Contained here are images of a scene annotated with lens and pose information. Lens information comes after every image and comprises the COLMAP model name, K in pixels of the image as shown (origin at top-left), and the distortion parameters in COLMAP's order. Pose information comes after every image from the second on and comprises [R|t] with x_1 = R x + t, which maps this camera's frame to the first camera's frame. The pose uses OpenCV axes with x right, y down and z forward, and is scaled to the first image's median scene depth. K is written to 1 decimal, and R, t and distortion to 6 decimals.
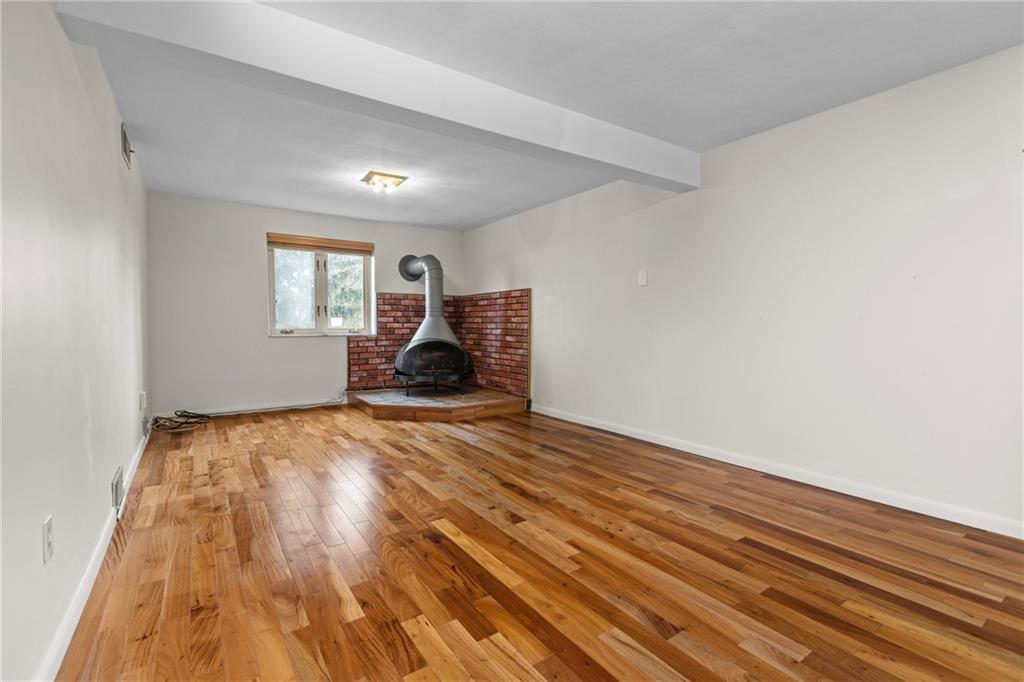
lens RADIAL K [[464.0, 0, 512.4], [0, 464.0, 336.9], [0, 0, 1]] dist [0.000246, -0.001545]
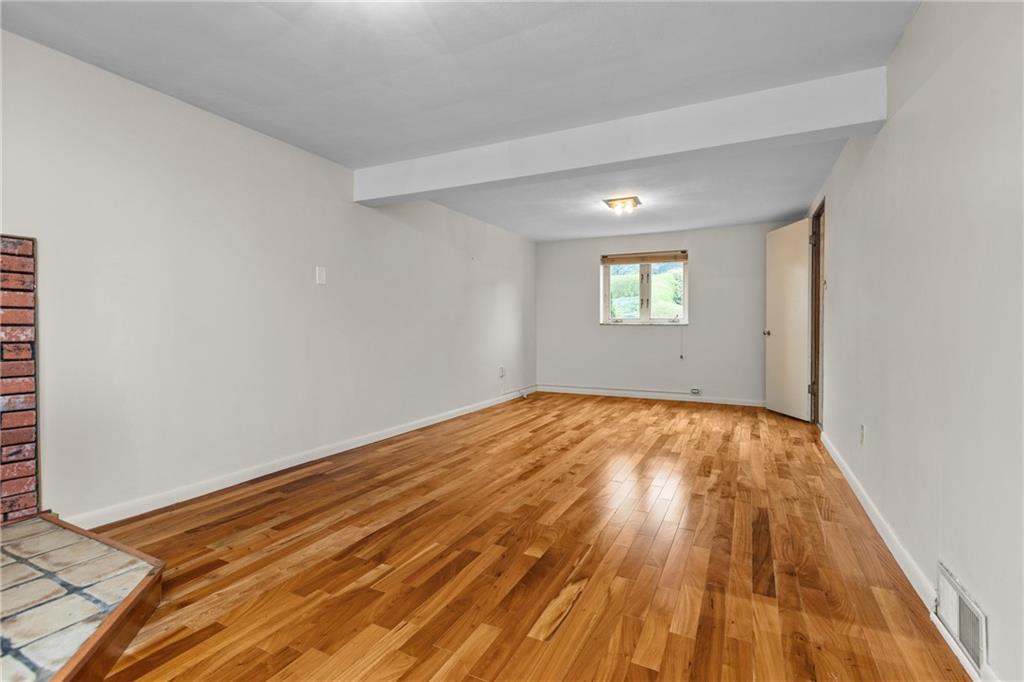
lens RADIAL K [[464.0, 0, 517.7], [0, 464.0, 334.5], [0, 0, 1]] dist [0.000246, -0.001545]
pose [[-0.489169, -0.016753, 0.872028, -0.885471], [0.022692, 0.999233, 0.031926, -0.044982], [-0.871894, 0.035405, -0.488414, 1.439624]]
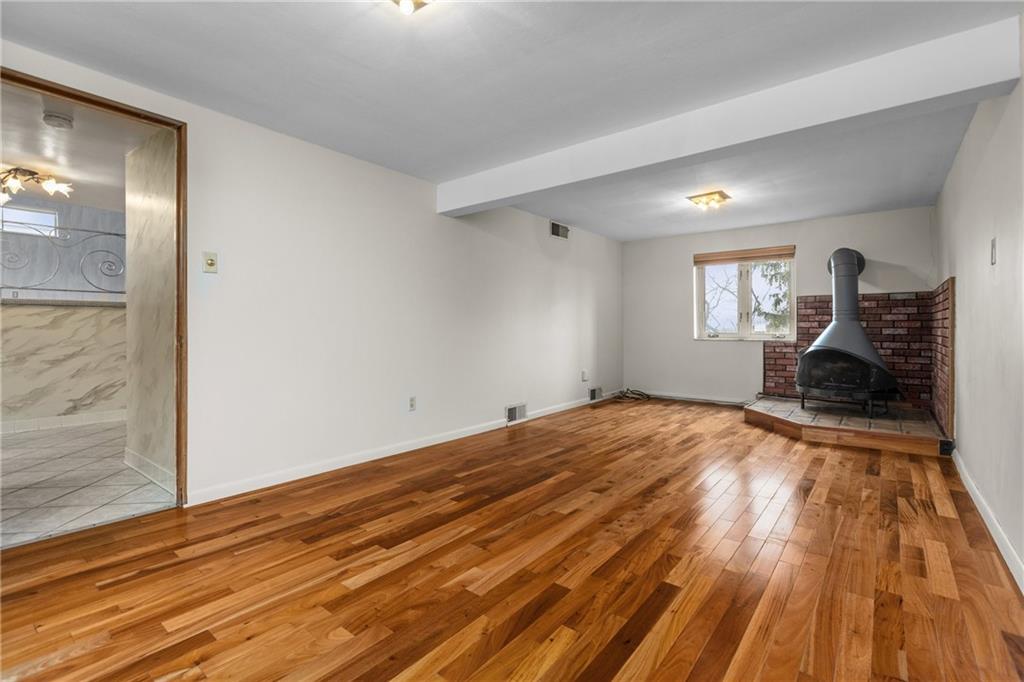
lens RADIAL K [[464.0, 0, 513.6], [0, 464.0, 332.9], [0, 0, 1]] dist [0.000246, -0.001545]
pose [[0.291297, 0.008067, -0.956599, 0.860394], [-0.026178, 0.999657, 0.000459, -0.011711], [0.956275, 0.024908, 0.291408, 0.329359]]
